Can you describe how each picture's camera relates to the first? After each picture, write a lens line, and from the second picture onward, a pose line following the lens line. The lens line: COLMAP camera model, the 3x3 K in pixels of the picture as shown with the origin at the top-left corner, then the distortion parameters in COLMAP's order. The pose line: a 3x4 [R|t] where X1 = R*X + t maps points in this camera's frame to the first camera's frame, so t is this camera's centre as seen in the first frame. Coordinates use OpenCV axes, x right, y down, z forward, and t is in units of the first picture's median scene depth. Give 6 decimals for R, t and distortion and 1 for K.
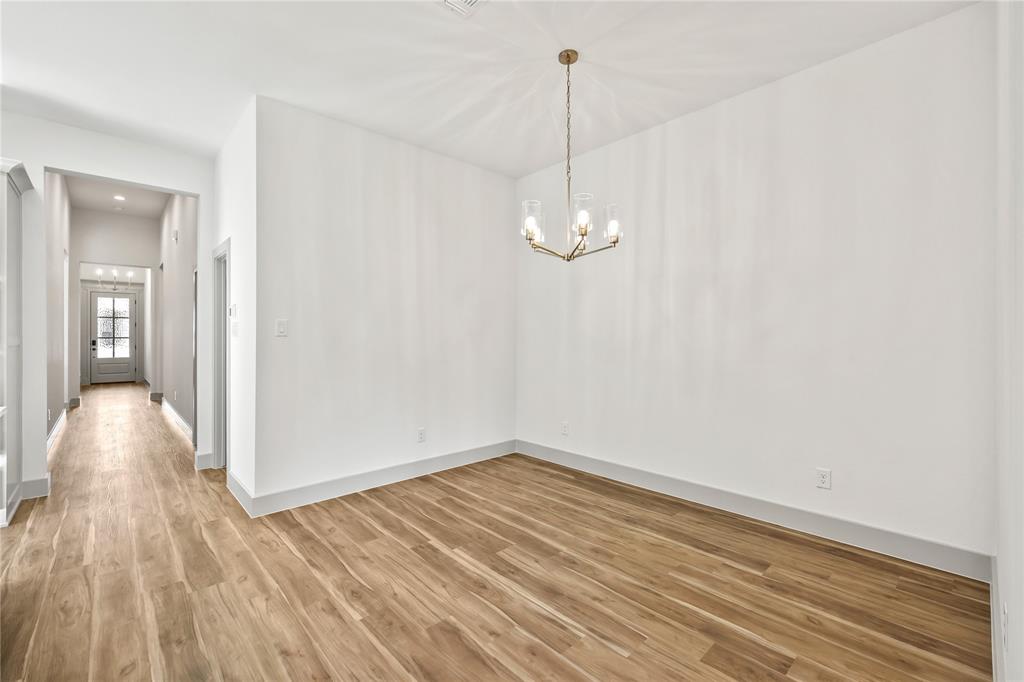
lens RADIAL K [[438.6, 0, 511.3], [0, 438.6, 337.3], [0, 0, 1]] dist [0.000705, 0.000082]
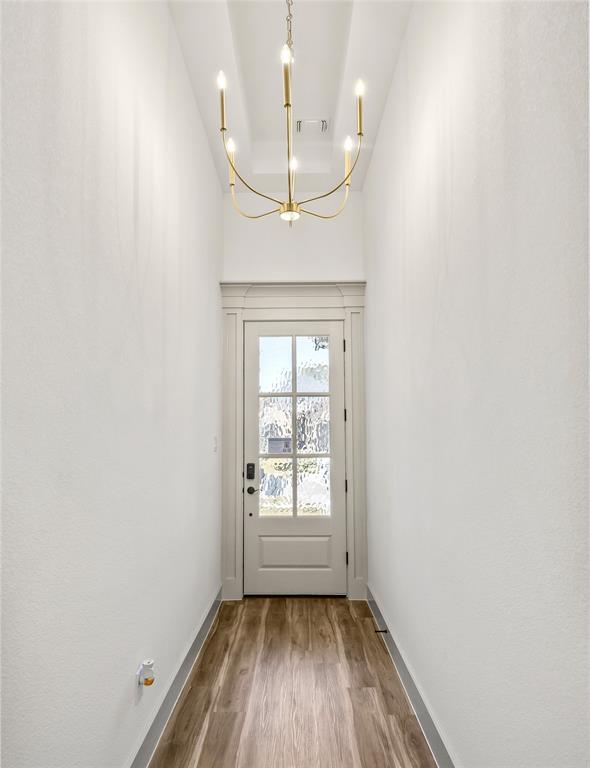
lens RADIAL K [[412.7, 0, 295.9], [0, 412.7, 384.1], [0, 0, 1]] dist [0.000677, 0.000032]
pose [[0.710738, -0.048611, -0.701775, -0.683256], [0.007848, 0.998095, -0.061189, -0.034194], [0.703413, 0.037982, 0.709766, 0.777033]]
